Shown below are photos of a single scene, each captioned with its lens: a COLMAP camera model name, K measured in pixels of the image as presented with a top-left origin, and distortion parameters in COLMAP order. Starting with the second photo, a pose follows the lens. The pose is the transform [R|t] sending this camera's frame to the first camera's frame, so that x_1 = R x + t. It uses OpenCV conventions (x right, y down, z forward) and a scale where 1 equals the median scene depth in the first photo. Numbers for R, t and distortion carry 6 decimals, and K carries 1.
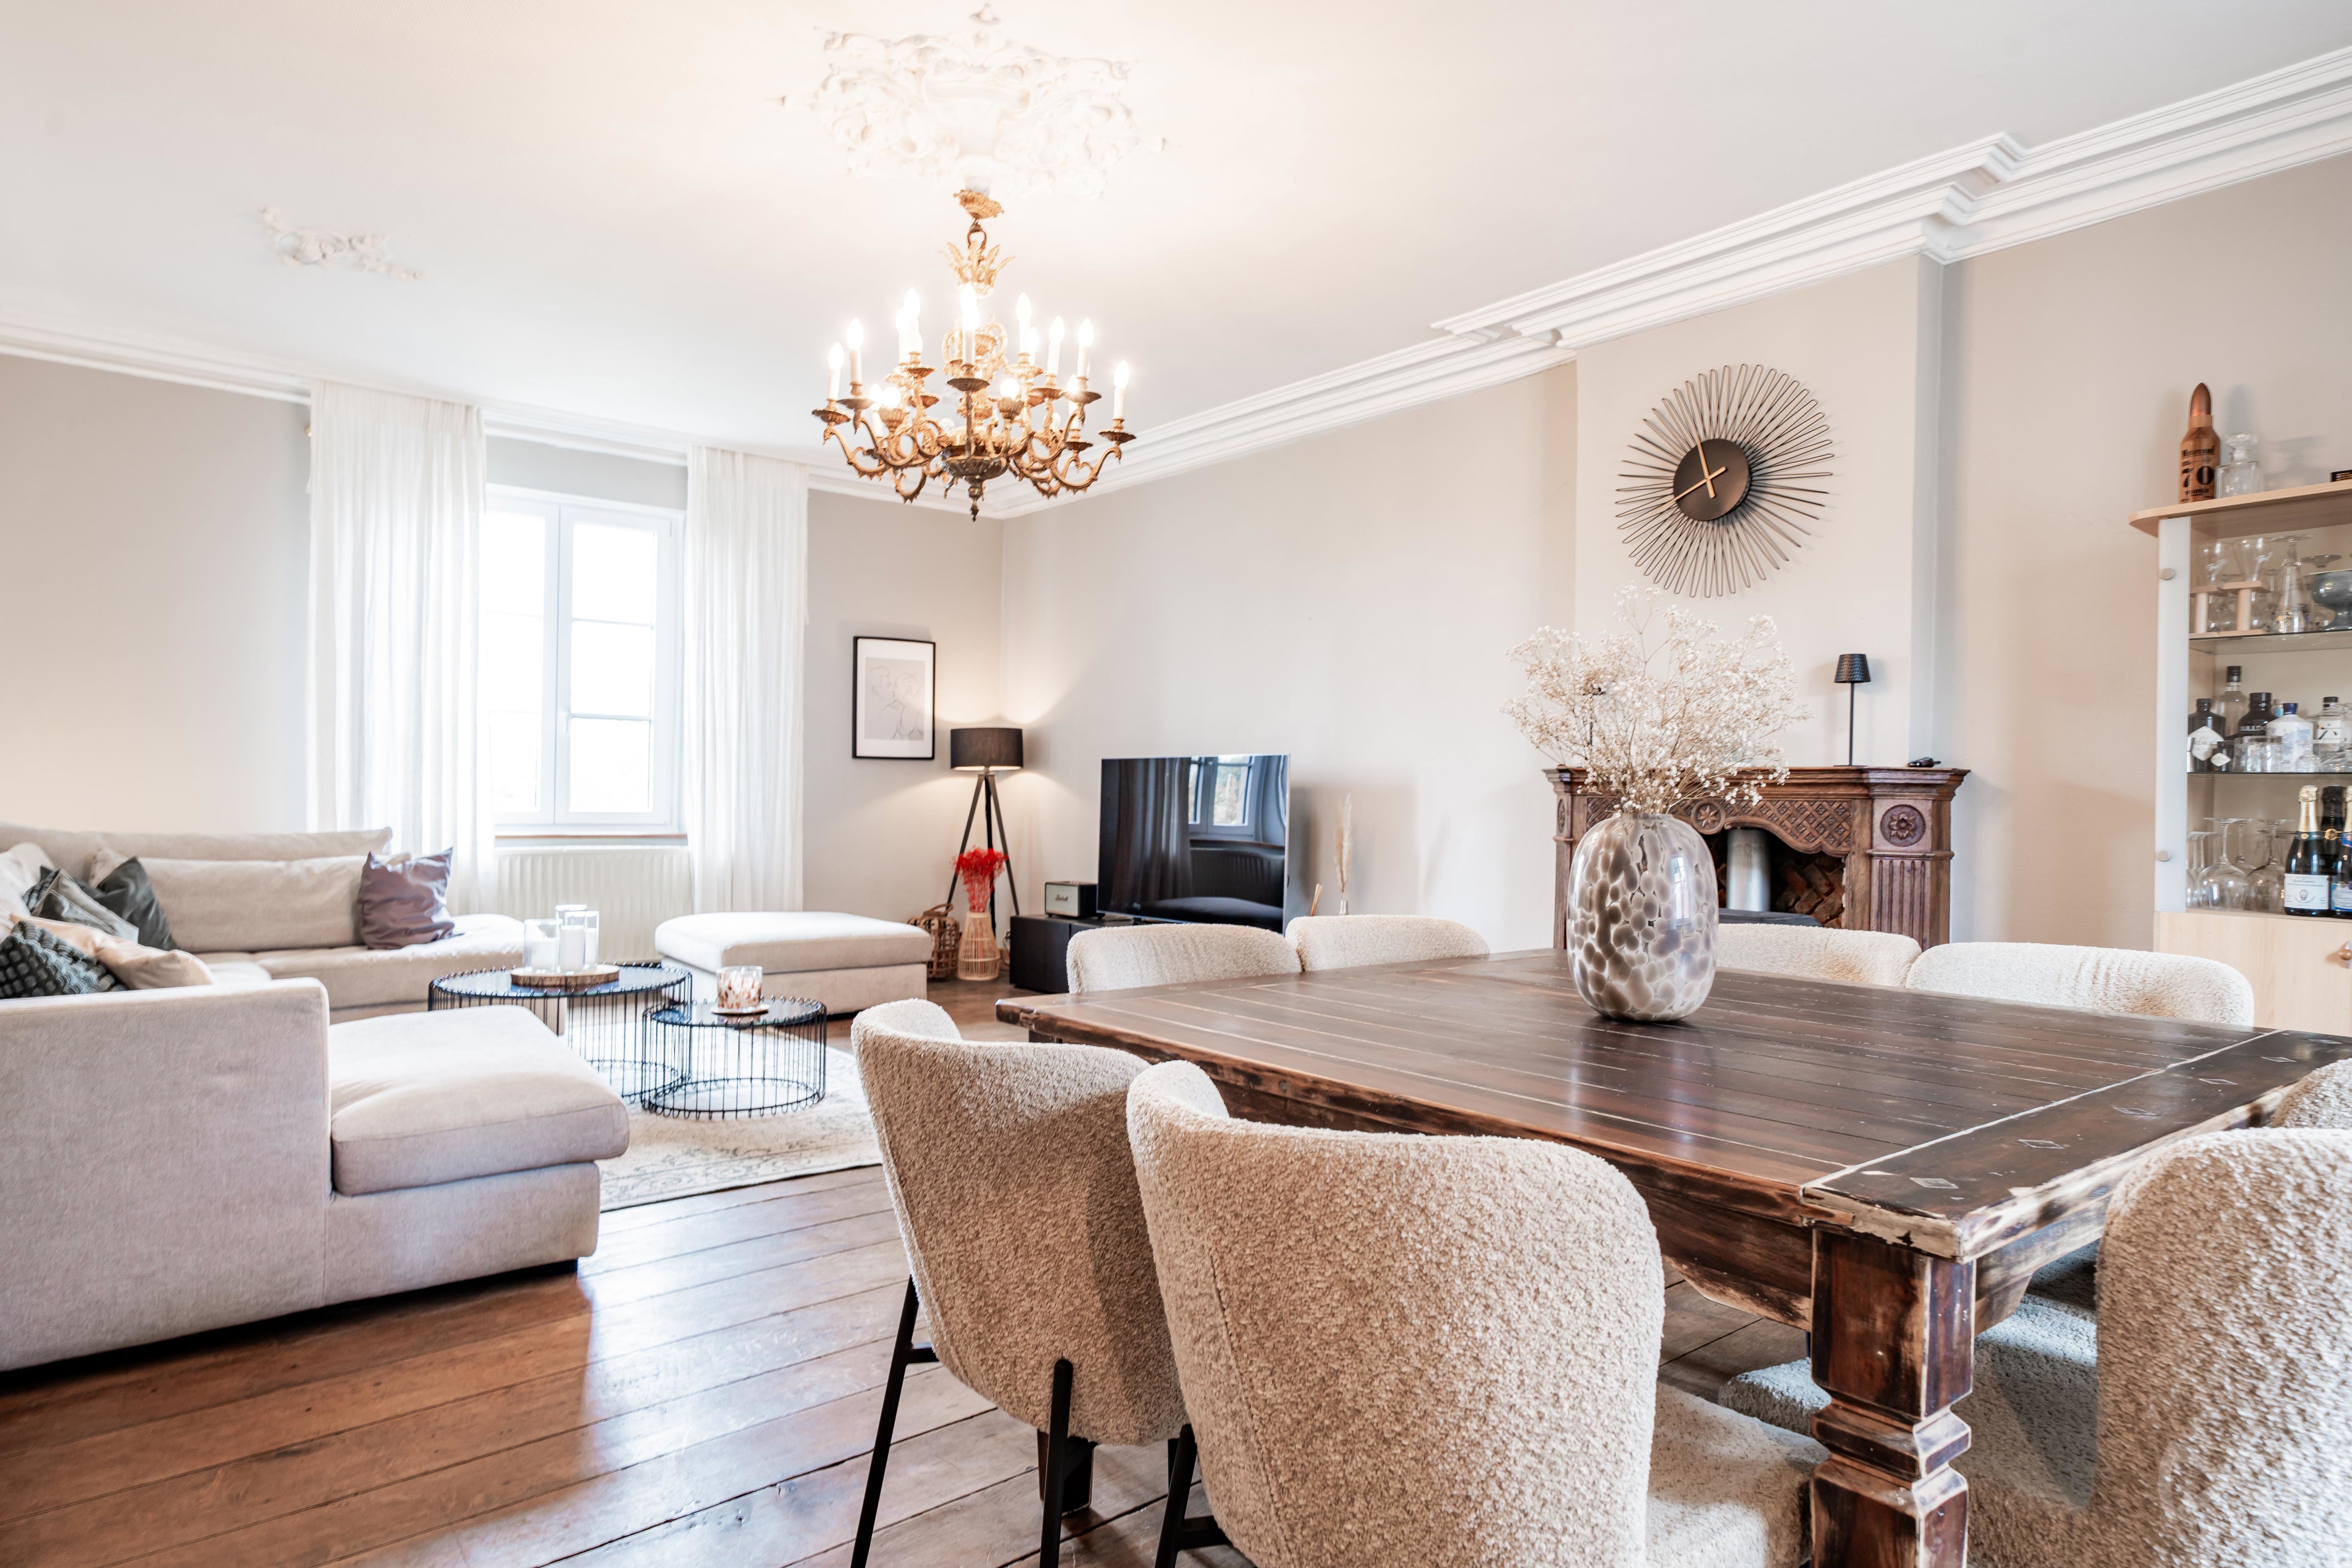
lens RADIAL K [[1344.9, 0, 1174.1], [0, 1344.9, 783.6], [0, 0, 1]] dist [-0.005072, -0.000529]
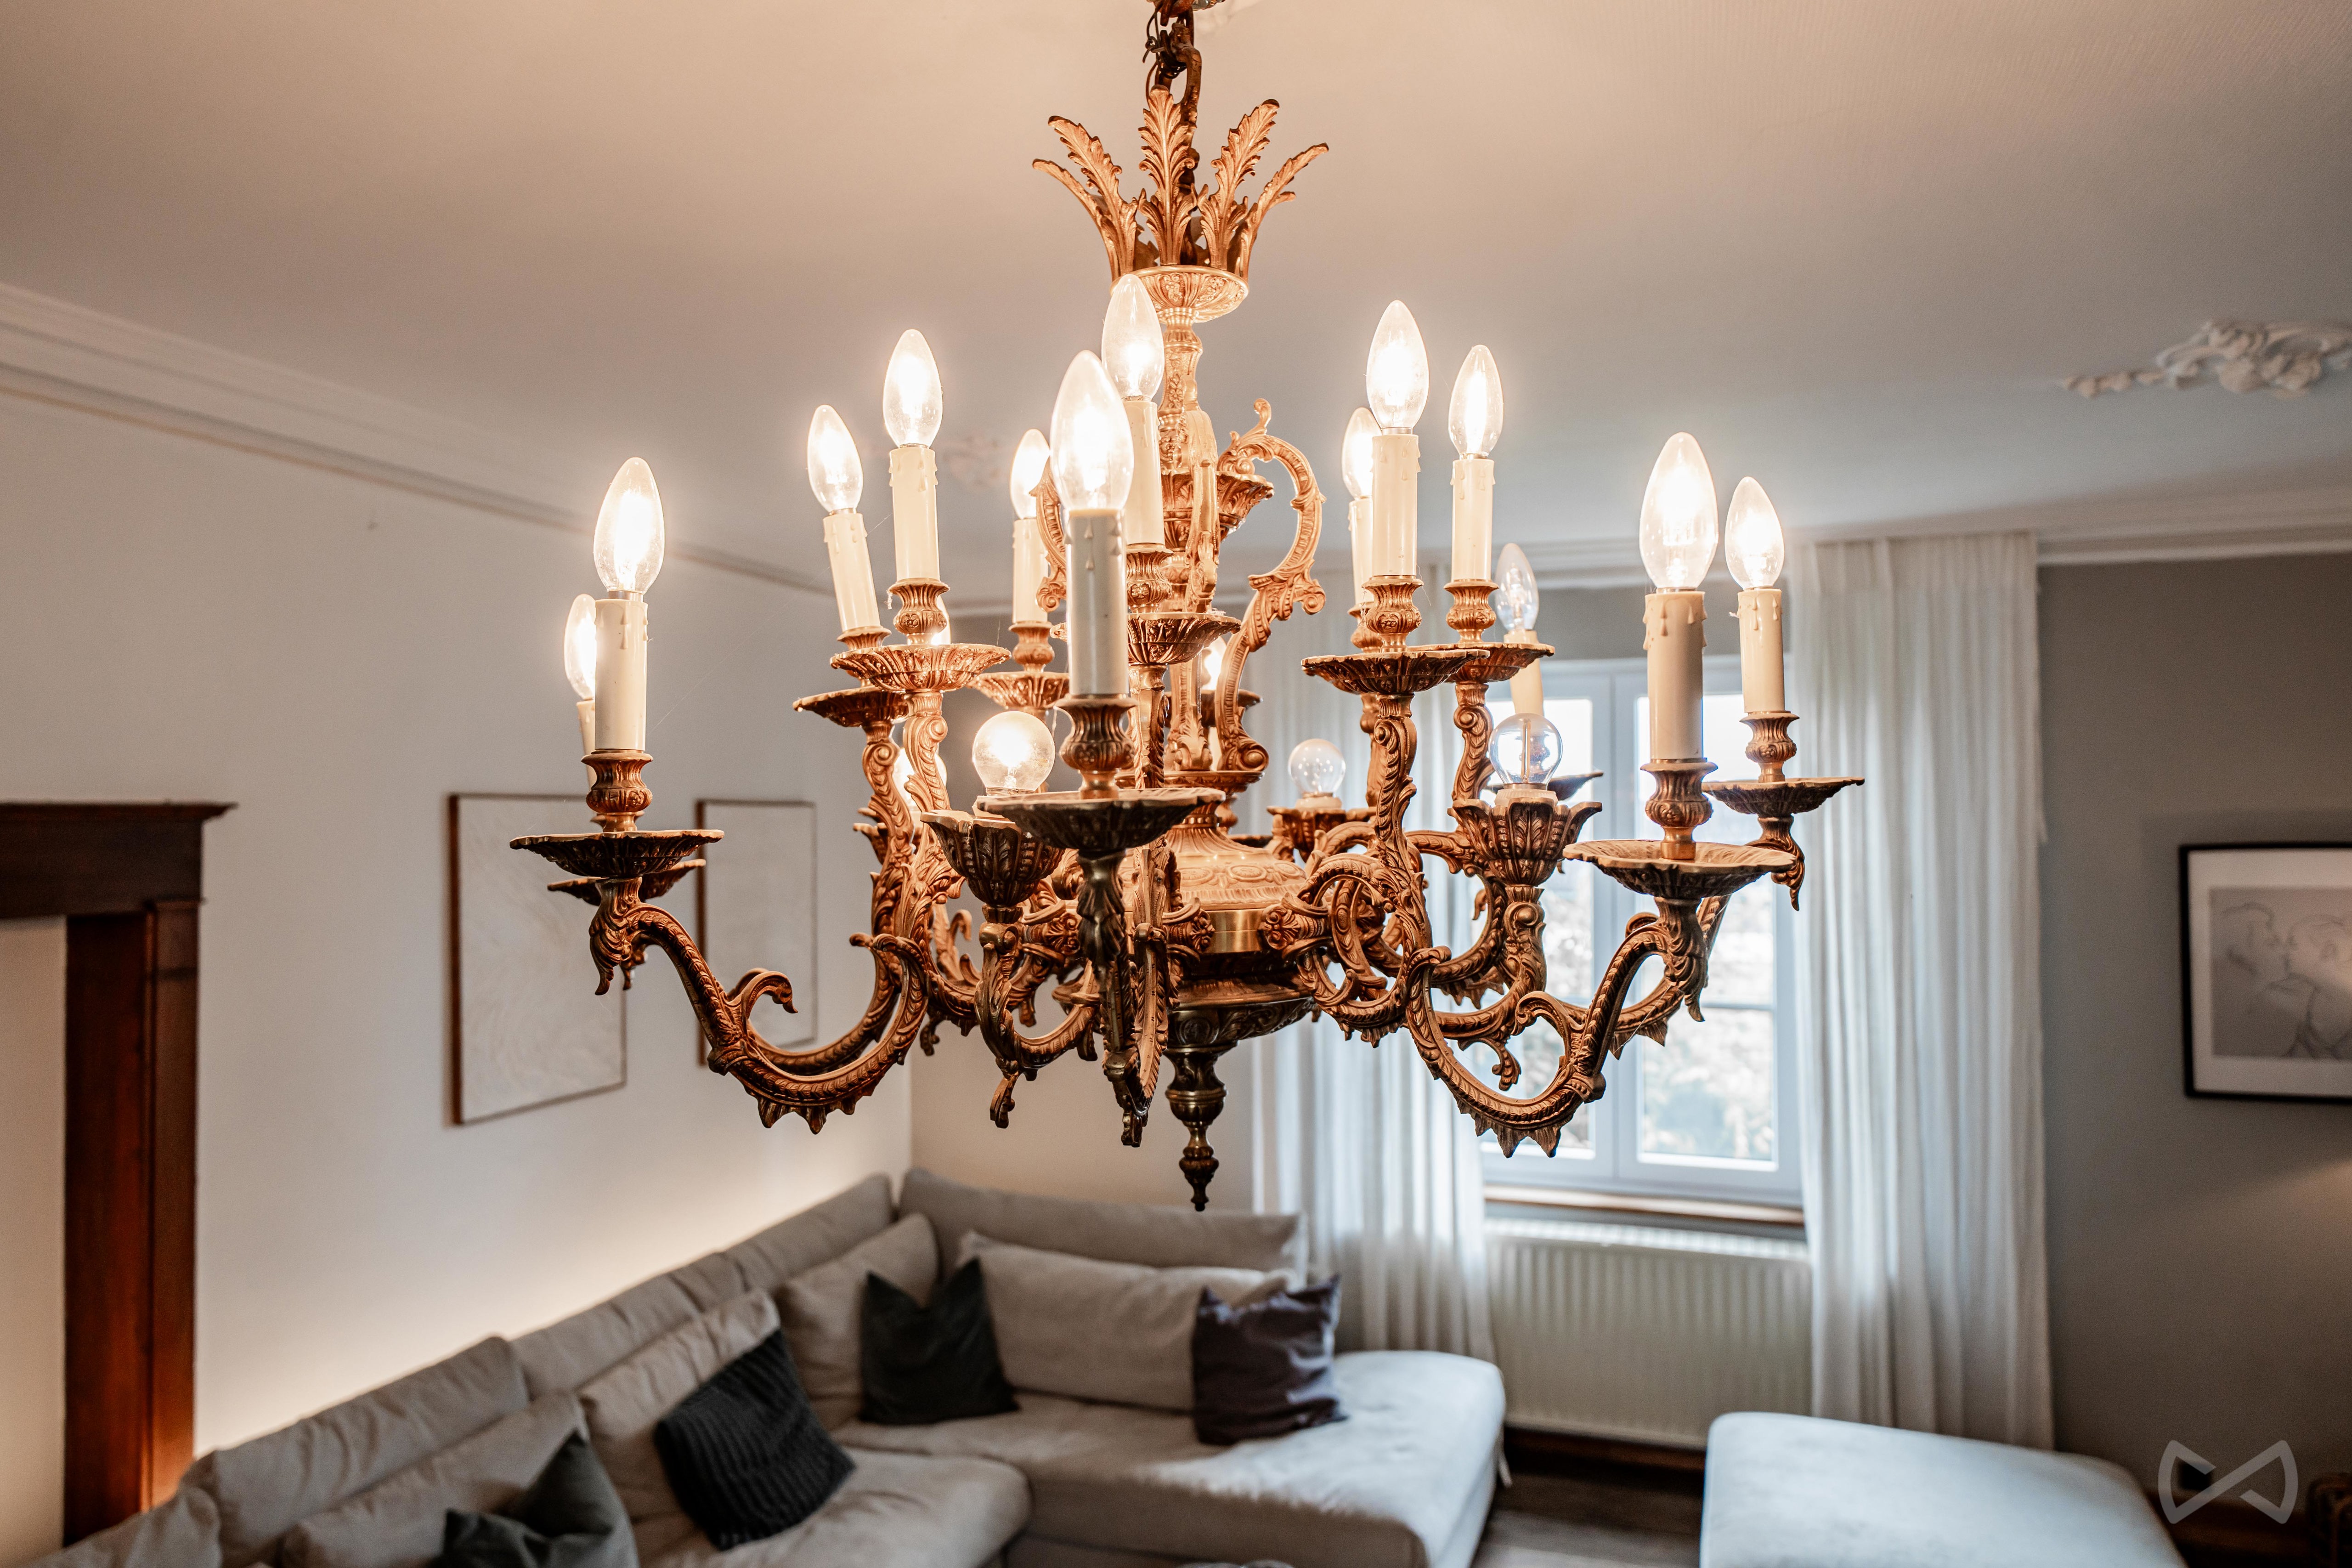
lens RADIAL K [[1549.2, 0, 1166.0], [0, 1549.2, 793.0], [0, 0, 1]] dist [0.004891, 0.001303]
pose [[0.531358, -0.035071, -0.846421, 0.050674], [0.024476, 0.999361, -0.026043, -0.136190], [0.846793, -0.006878, 0.531877, 0.428011]]
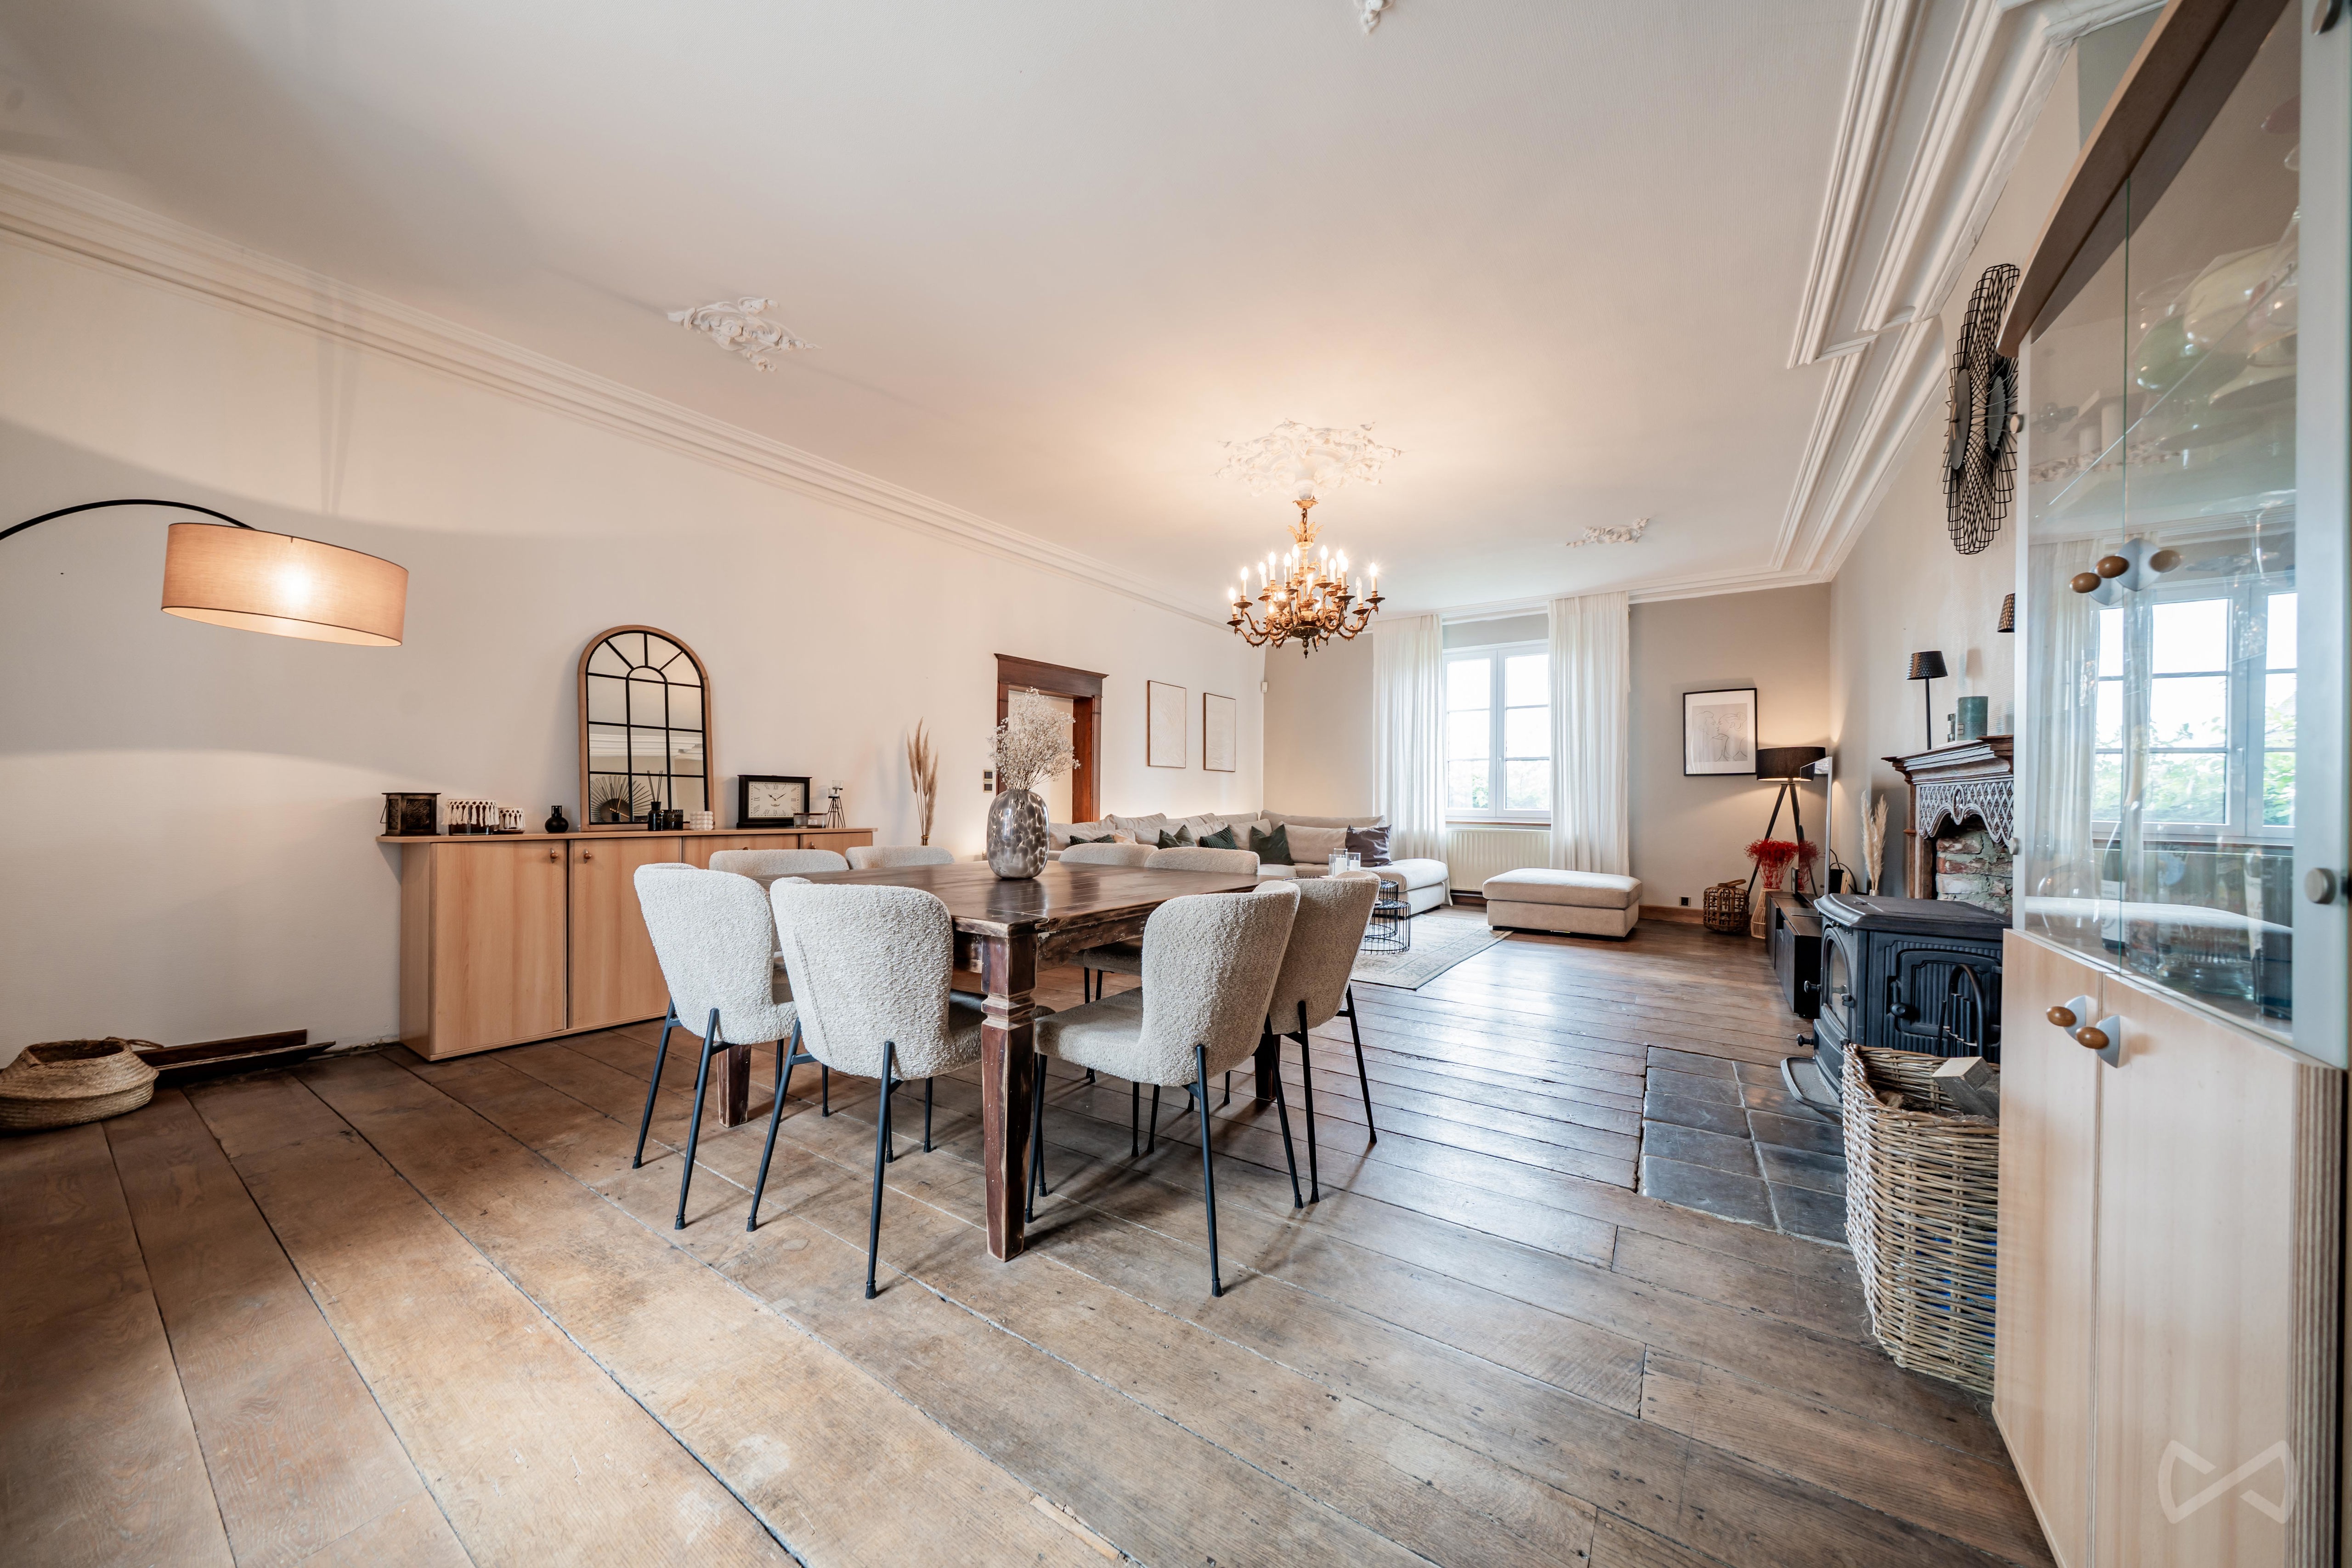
lens RADIAL K [[797.6, 0, 1170.6], [0, 797.6, 797.3], [0, 0, 1]] dist [0.001959, -0.000038]
pose [[0.282711, -0.019957, -0.958997, 0.490730], [0.005758, 0.999801, -0.019108, 0.020799], [0.959188, -0.000120, 0.282770, 0.232061]]
